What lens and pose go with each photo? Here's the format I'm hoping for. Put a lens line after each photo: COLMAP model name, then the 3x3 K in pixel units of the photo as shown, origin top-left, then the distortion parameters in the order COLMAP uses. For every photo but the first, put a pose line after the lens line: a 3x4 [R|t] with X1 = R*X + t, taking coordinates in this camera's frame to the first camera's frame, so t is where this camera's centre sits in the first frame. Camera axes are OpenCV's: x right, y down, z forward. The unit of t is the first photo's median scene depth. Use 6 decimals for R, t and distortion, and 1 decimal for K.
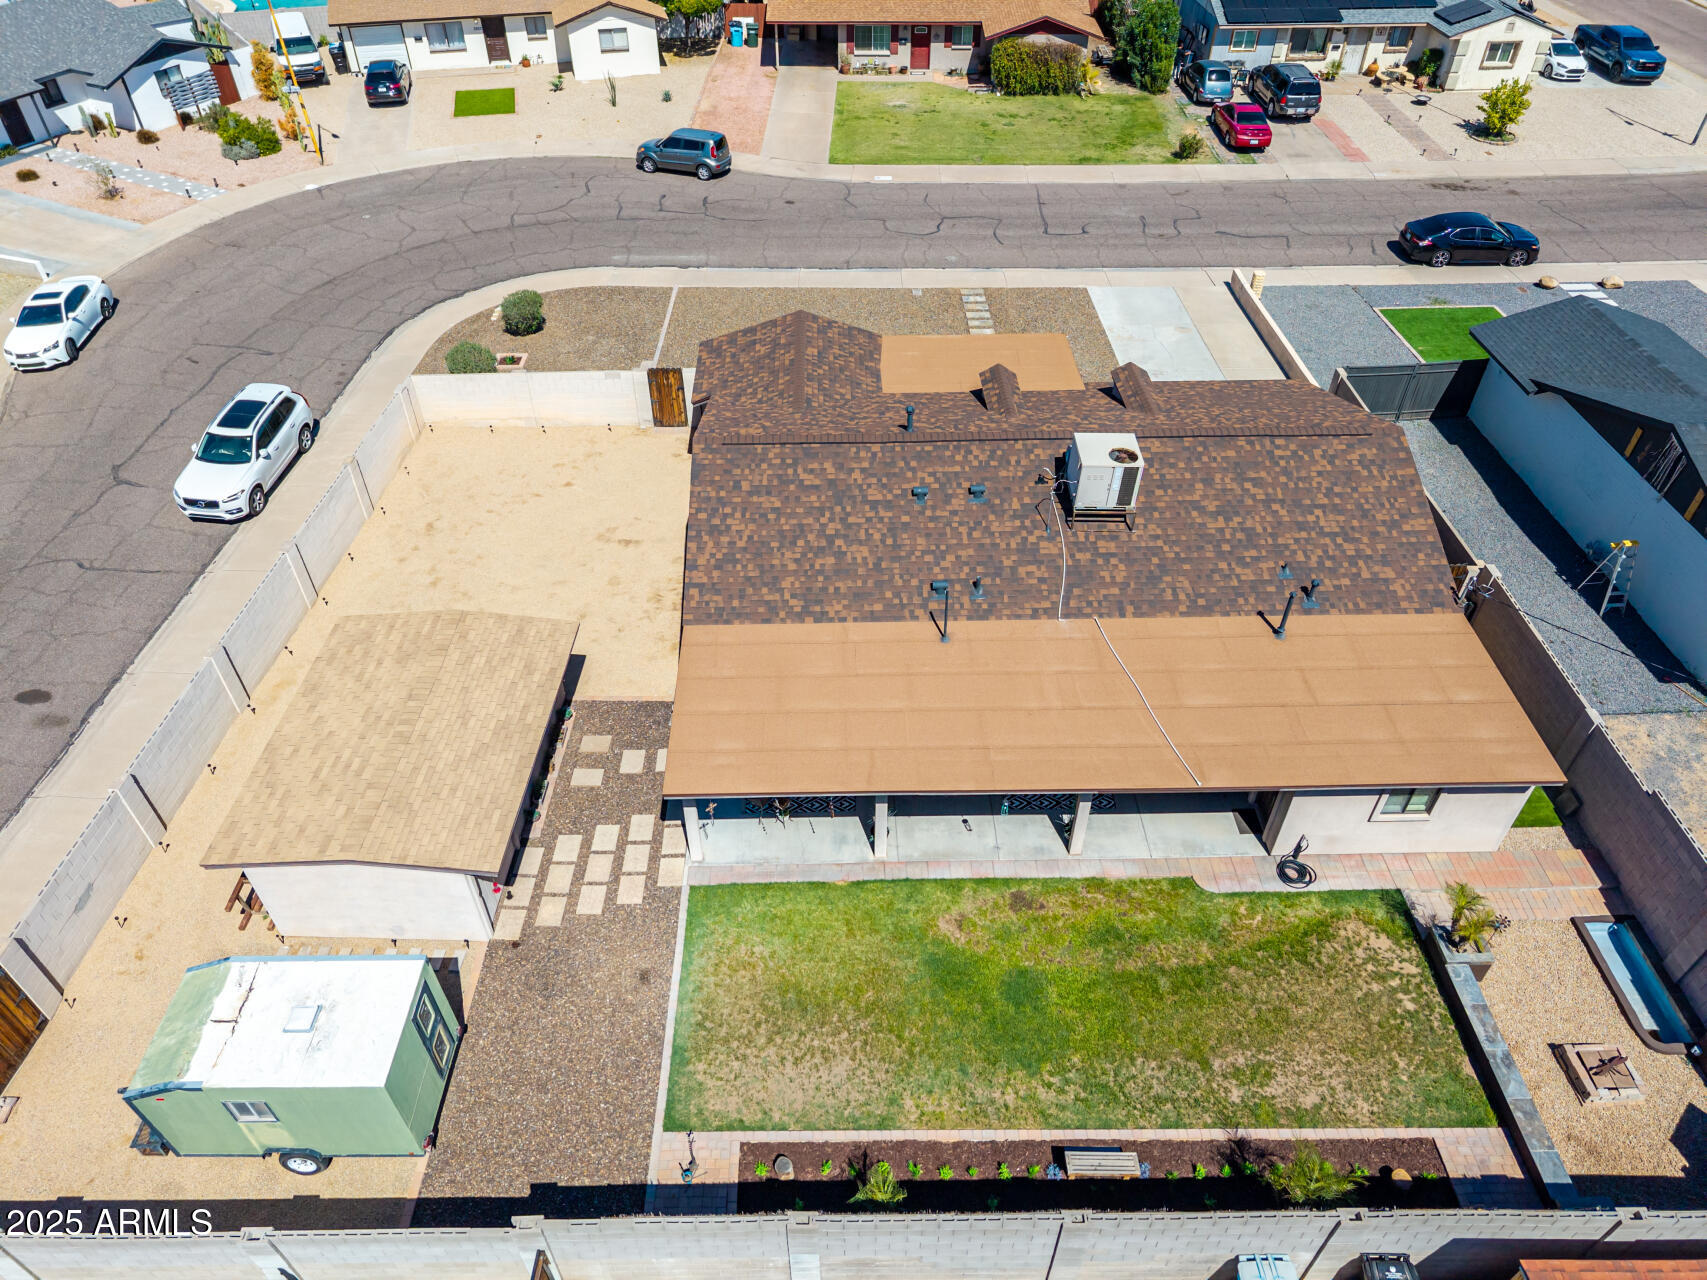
lens RADIAL K [[1145.7, 0, 850.3], [0, 1145.7, 645.7], [0, 0, 1]] dist [0.013630, -0.008462]
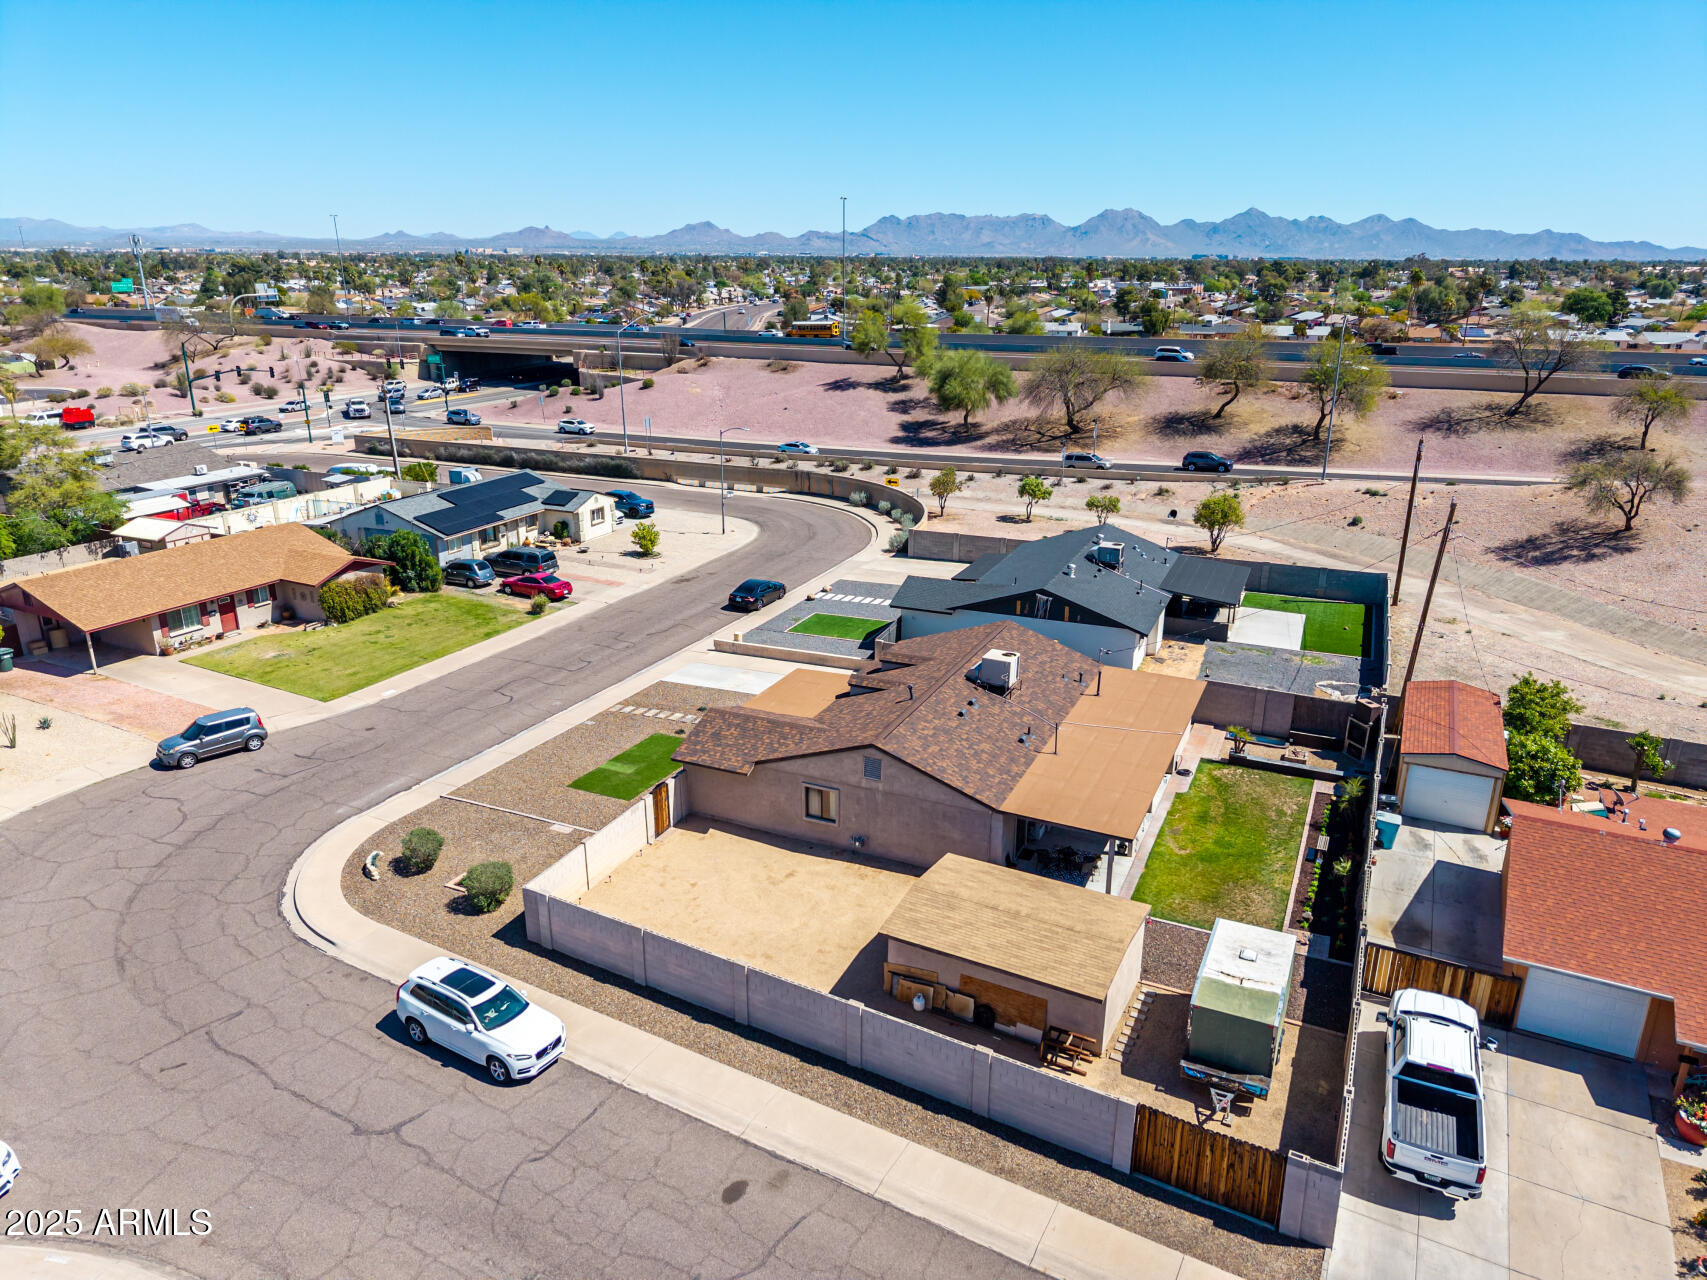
lens RADIAL K [[1133.4, 0, 850.8], [0, 1133.4, 644.5], [0, 0, 1]] dist [0.083513, -0.128837]
pose [[0.436157, -0.284503, 0.853712, -1.192566], [0.598761, 0.799962, -0.039314, -0.206339], [-0.671753, 0.528317, 0.519259, 0.124817]]
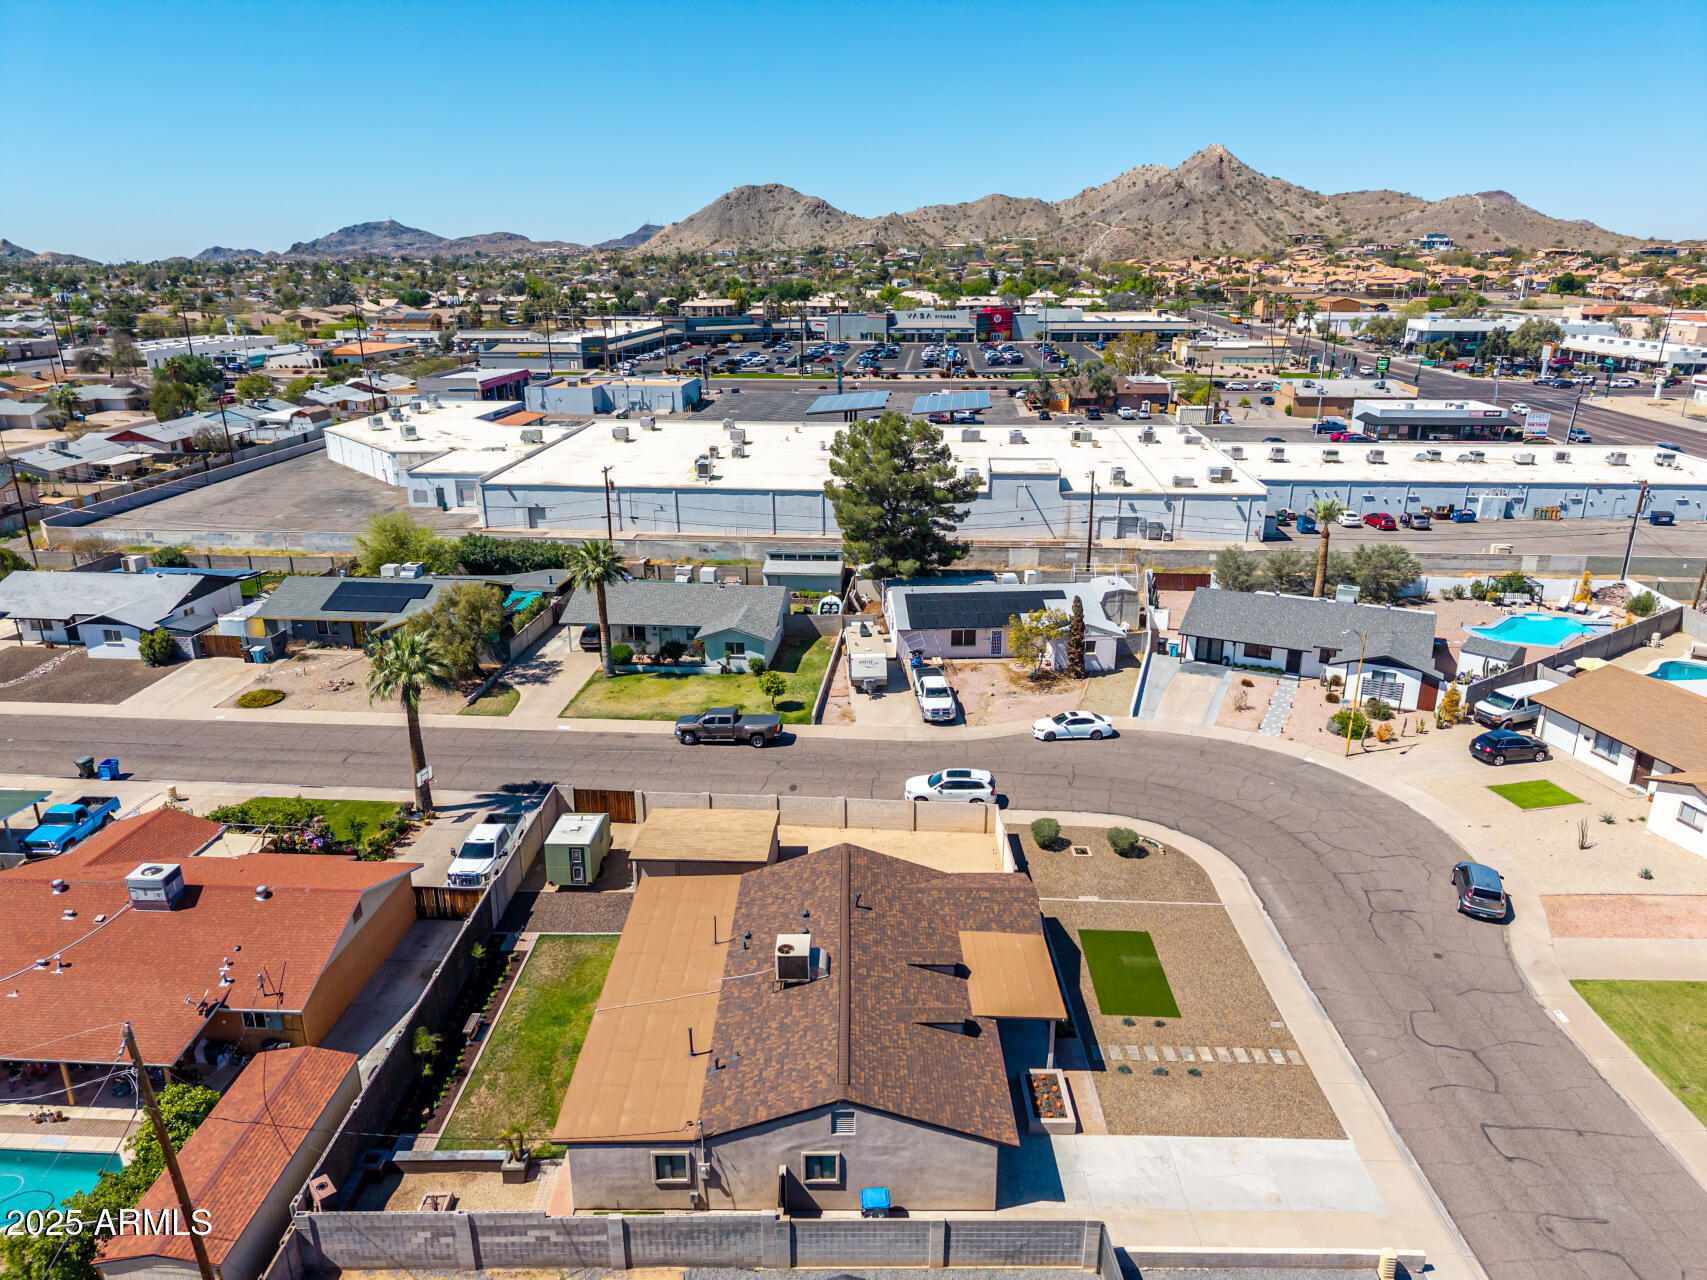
lens RADIAL K [[1139.6, 0, 848.5], [0, 1139.6, 639.4], [0, 0, 1]] dist [0.034726, -0.035336]
pose [[-0.025213, 0.316819, -0.948151, 1.340733], [-0.665968, 0.702024, 0.252287, -0.771976], [0.745554, 0.637799, 0.193291, 0.337057]]
